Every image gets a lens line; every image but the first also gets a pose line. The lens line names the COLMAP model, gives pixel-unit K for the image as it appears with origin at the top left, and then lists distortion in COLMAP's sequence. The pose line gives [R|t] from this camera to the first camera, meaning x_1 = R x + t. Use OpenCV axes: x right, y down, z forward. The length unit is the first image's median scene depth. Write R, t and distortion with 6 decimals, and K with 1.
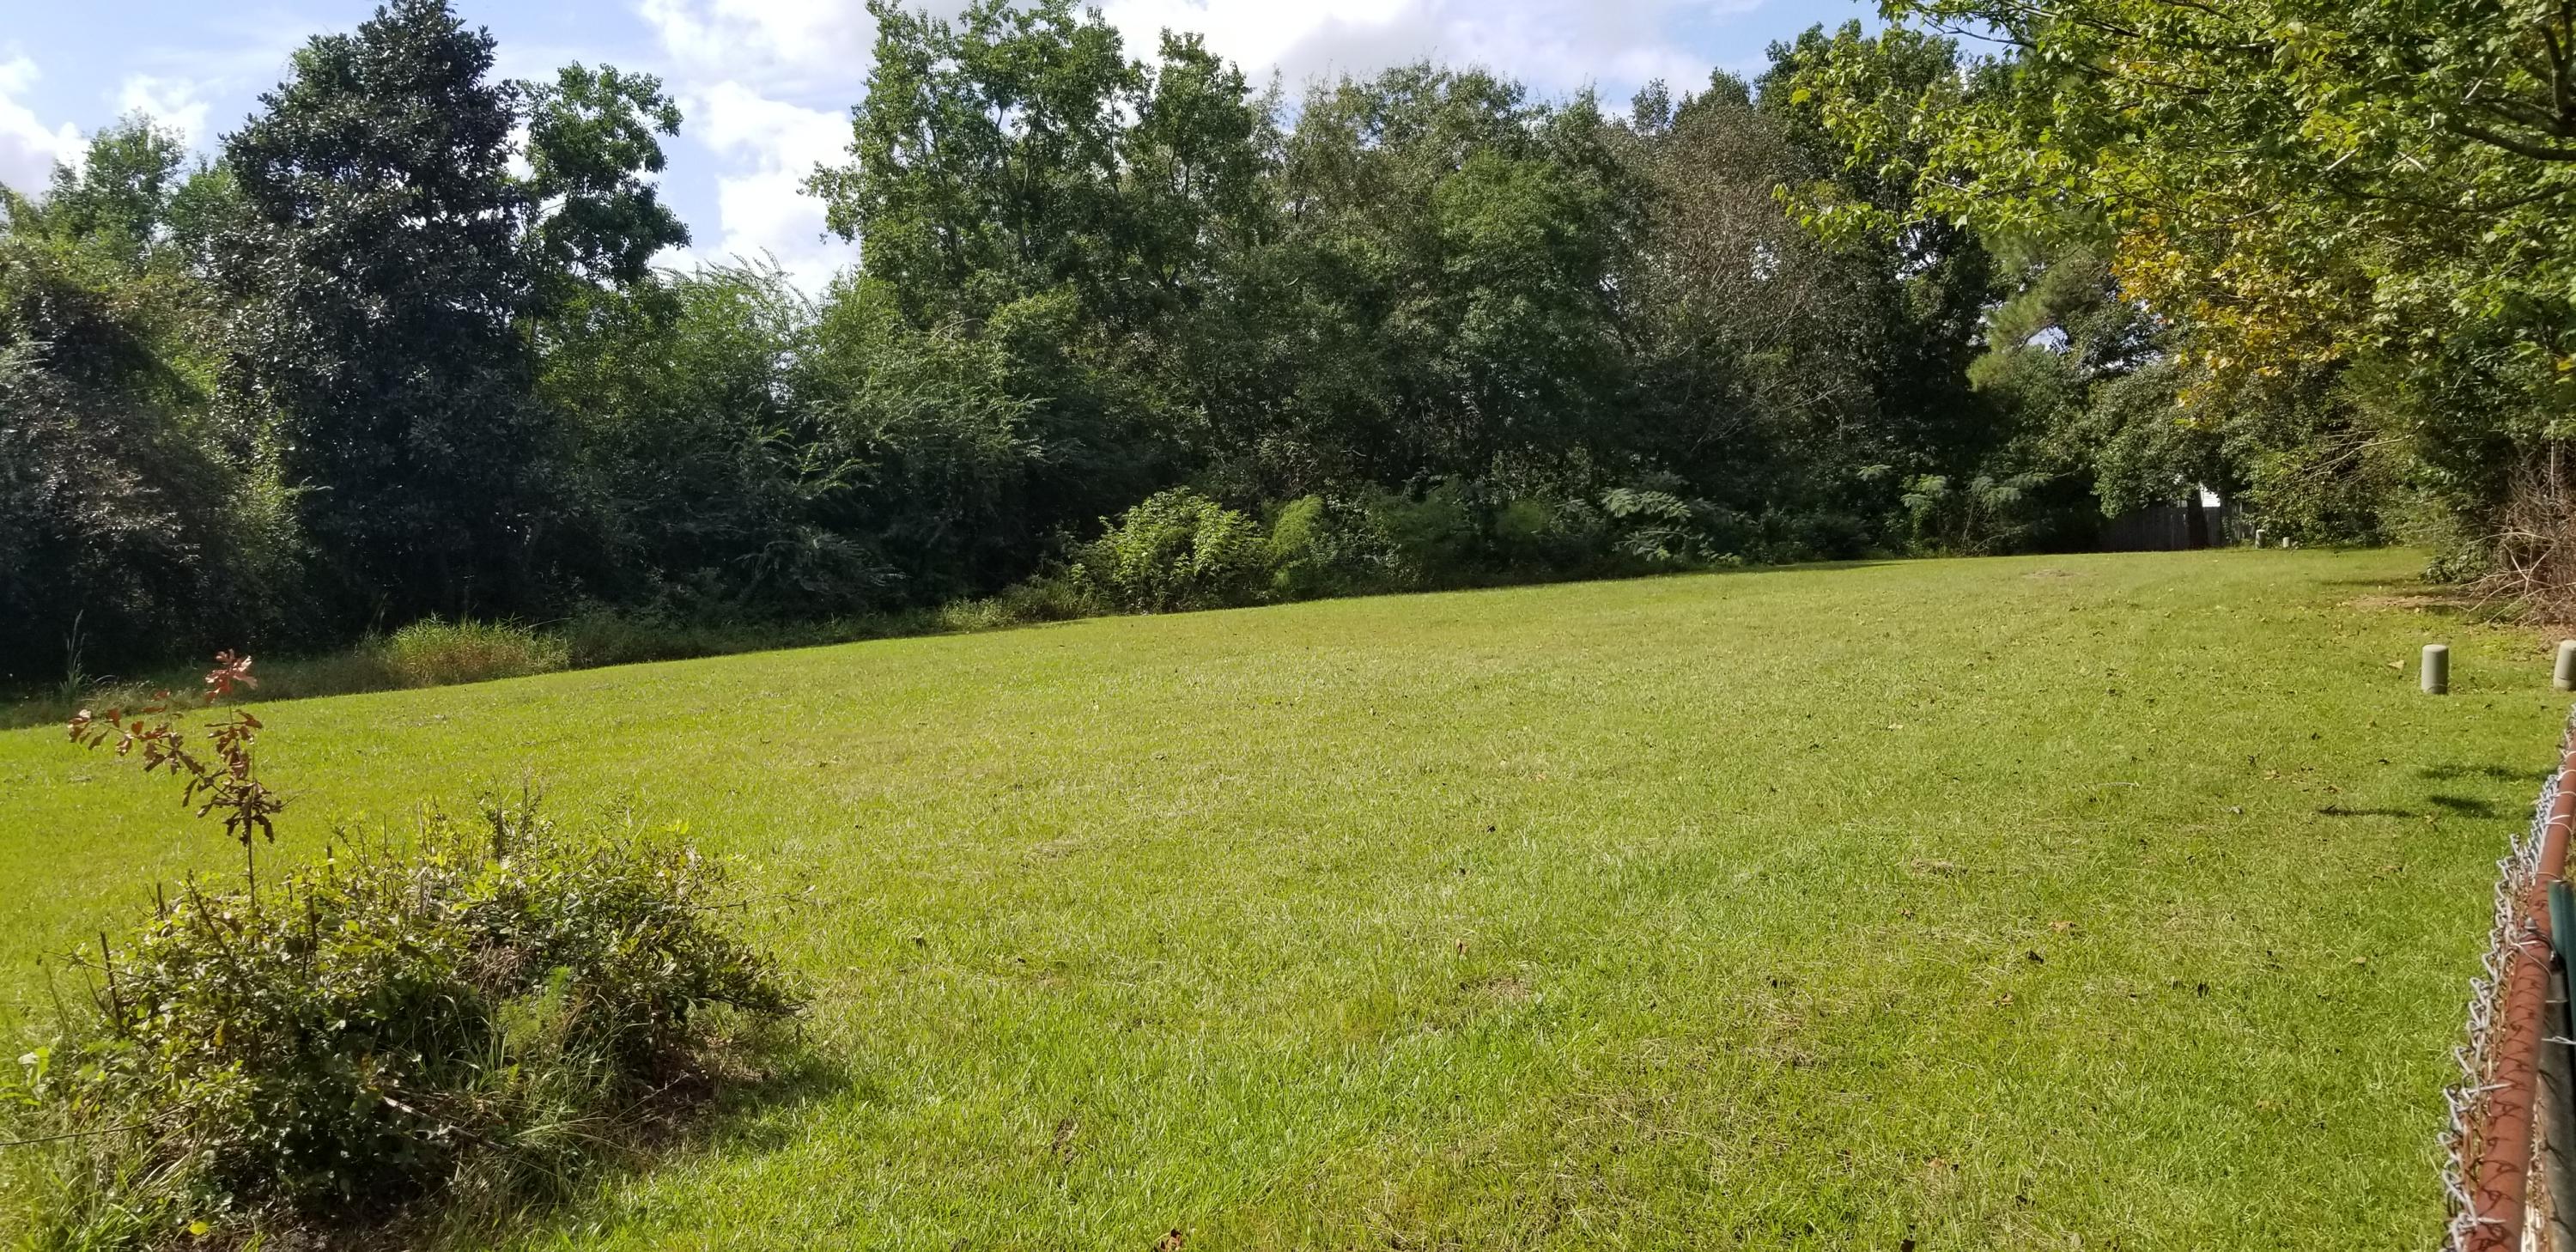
lens RADIAL K [[2047.8, 0, 1232.4], [0, 2047.8, 604.5], [0, 0, 1]] dist [-0.001741, -0.010958]
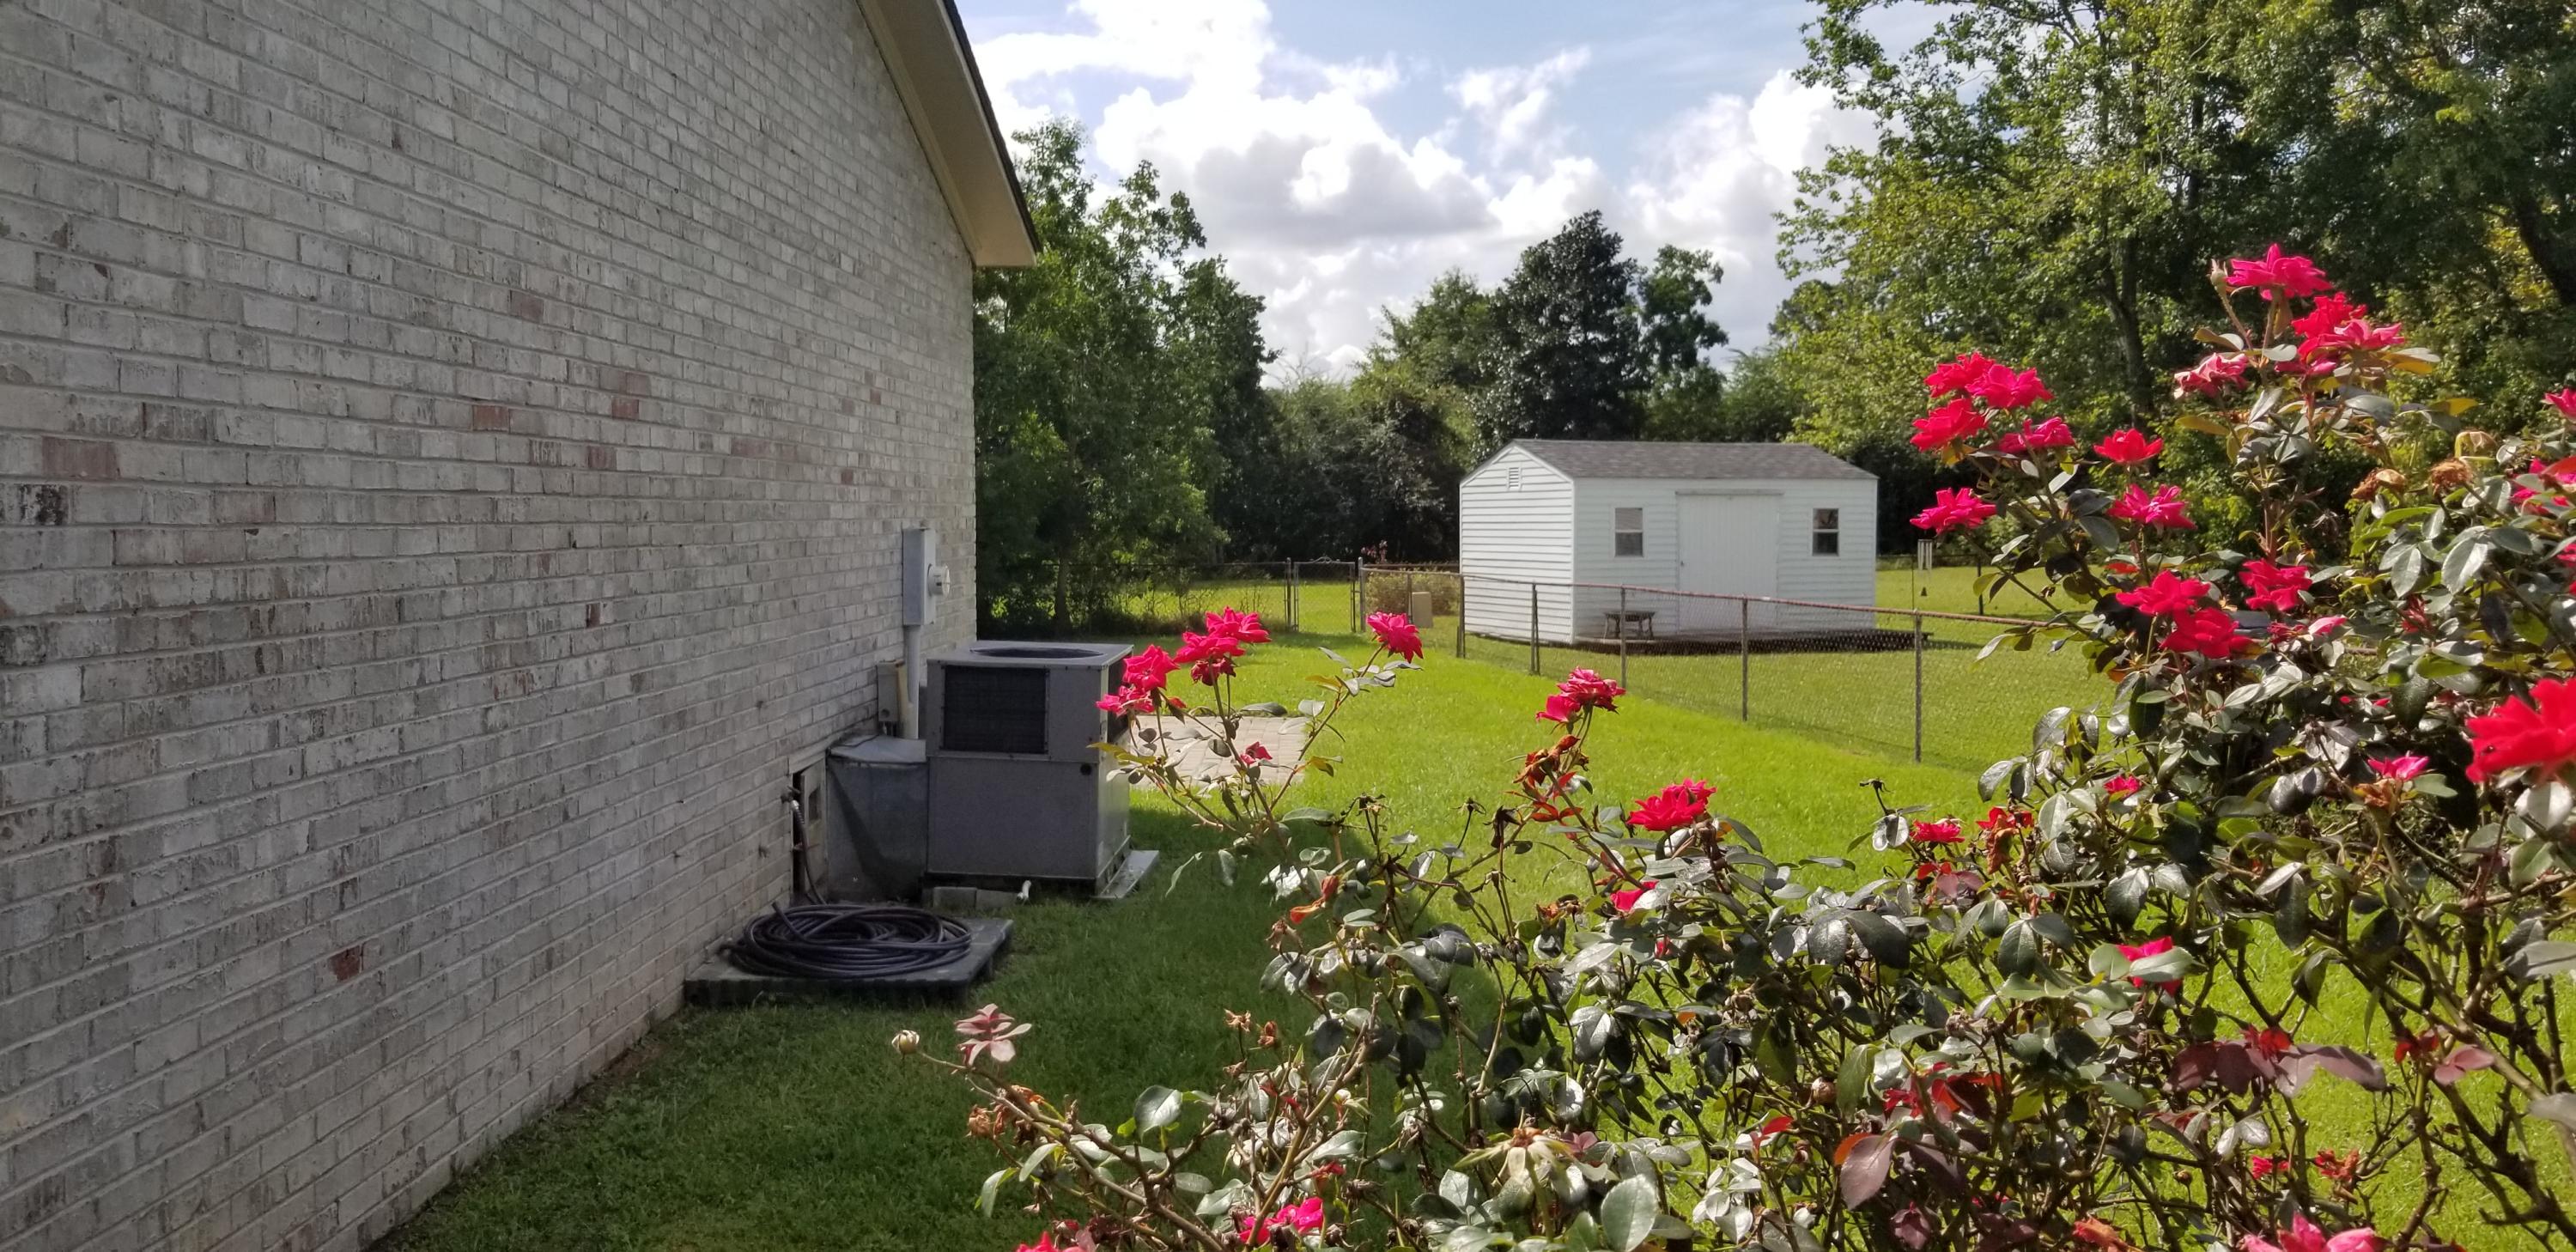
lens RADIAL K [[2047.8, 0, 1232.4], [0, 2047.8, 604.5], [0, 0, 1]] dist [-0.001741, -0.010958]
pose [[0.813194, 0.044965, -0.580253, 0.475260], [-0.037112, 0.998988, 0.025403, 0.017802], [0.580808, 0.000877, 0.814040, -0.758250]]
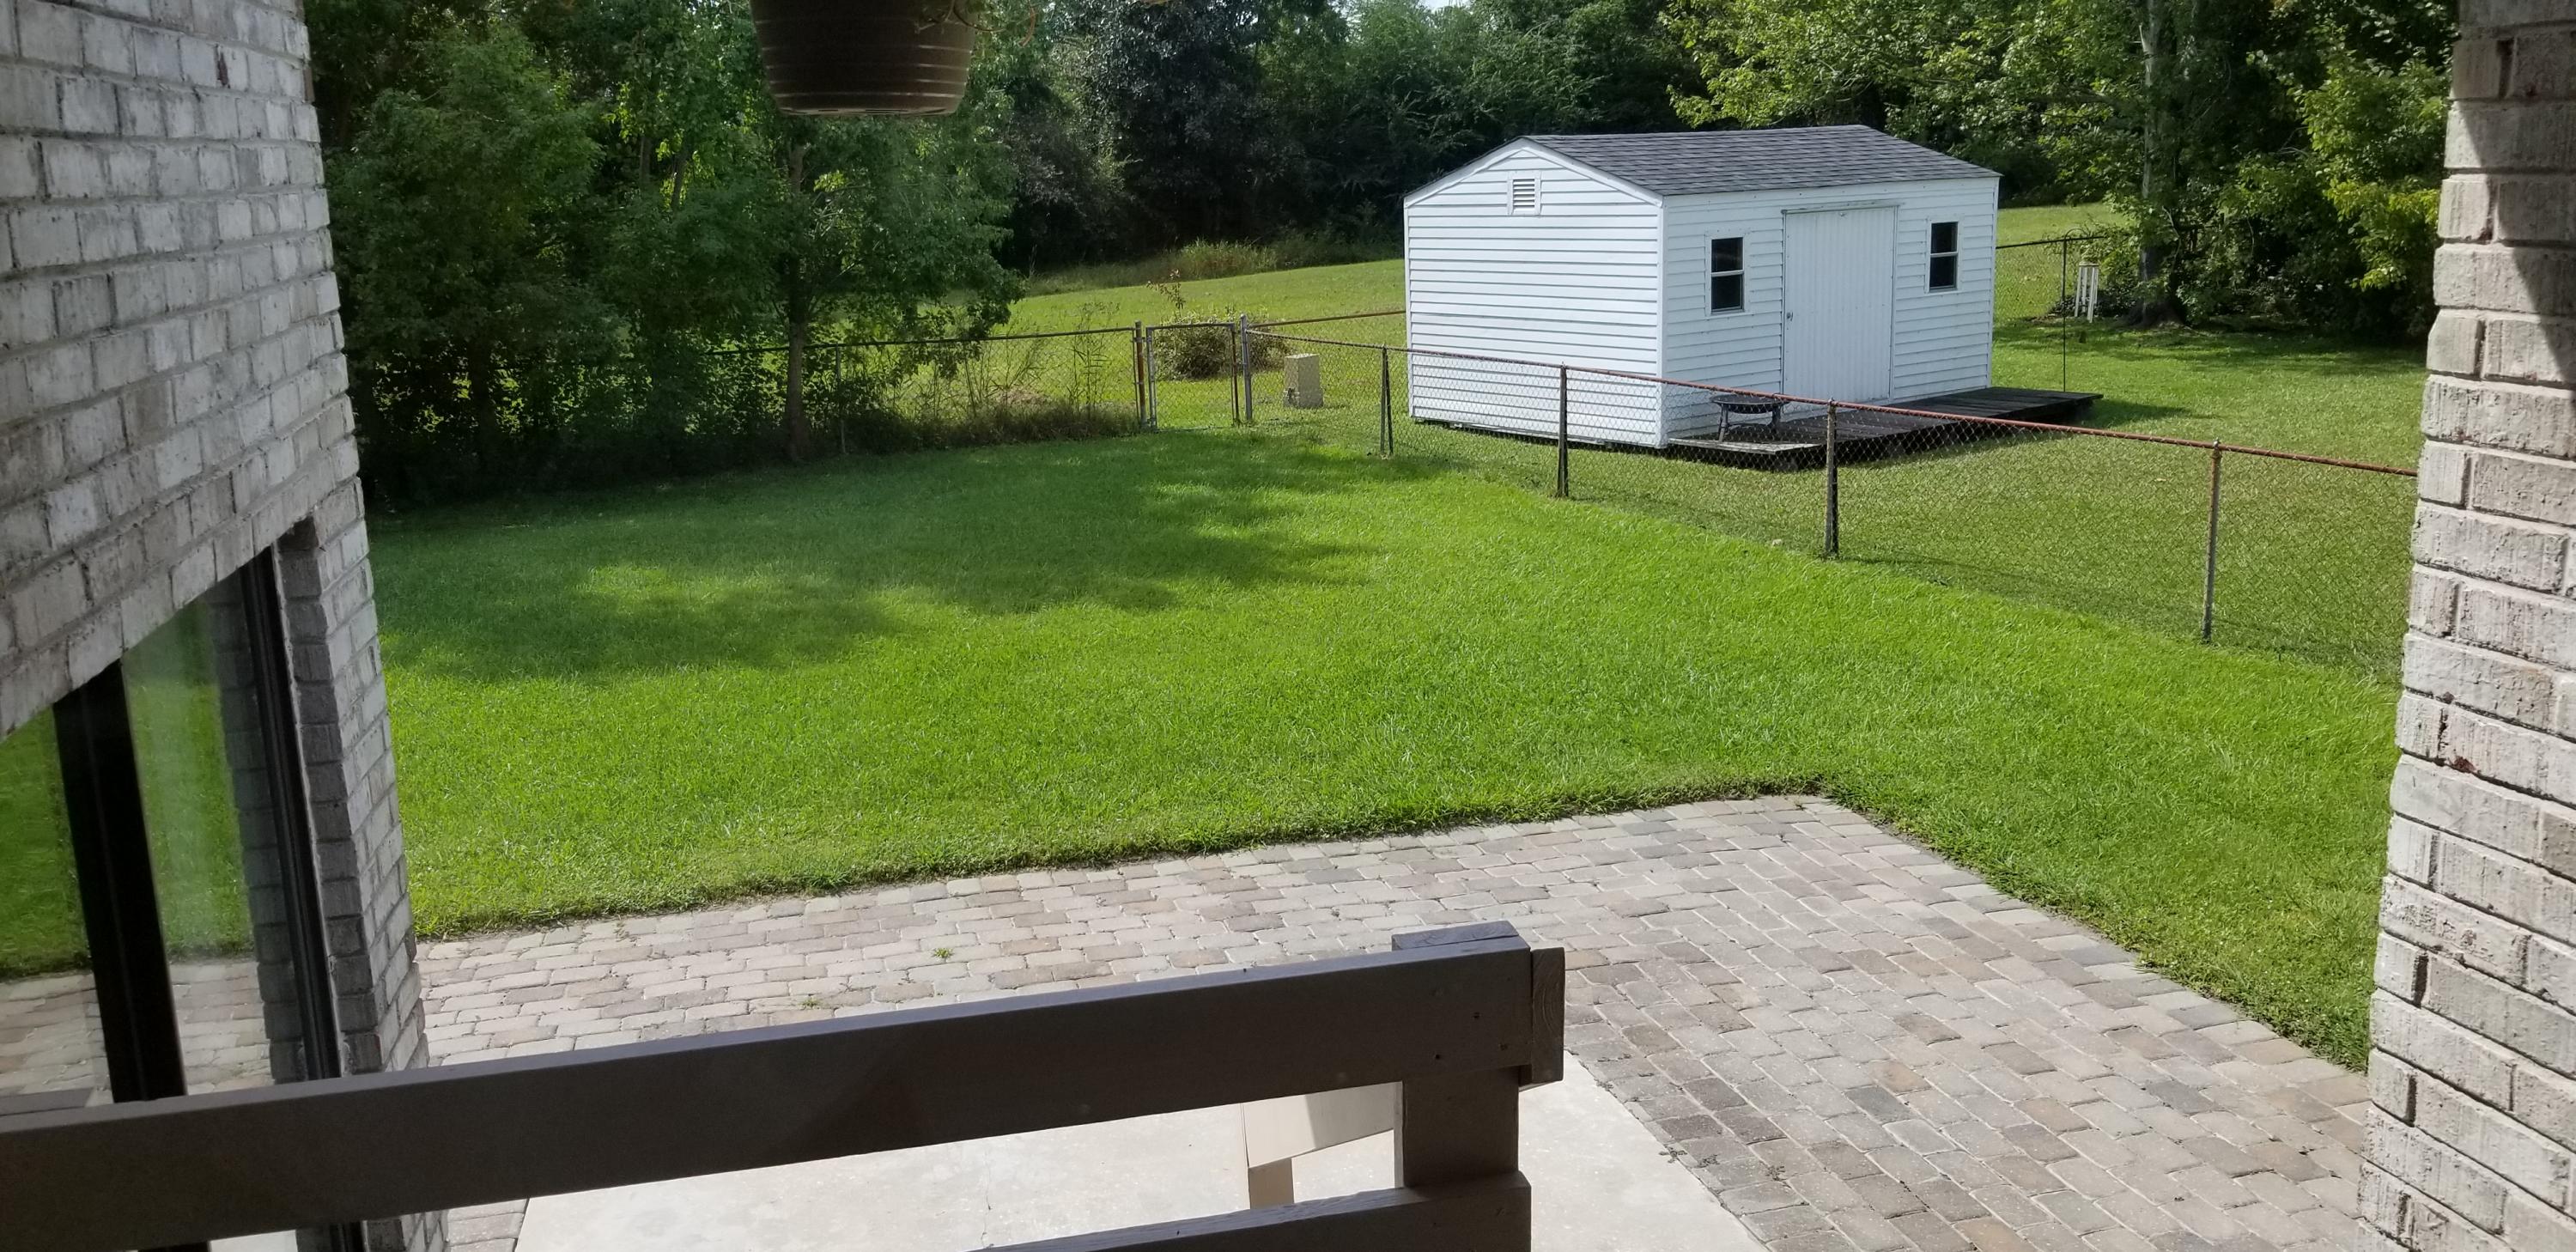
lens RADIAL K [[2042.2, 0, 1288.0], [0, 2042.2, 626.0], [0, 0, 1]] dist [-0.080722, 0.002113]
pose [[0.948089, 0.054349, -0.313327, 0.211333], [0.008799, 0.980427, 0.196687, -0.009639], [0.317884, -0.189234, 0.929053, -0.570416]]
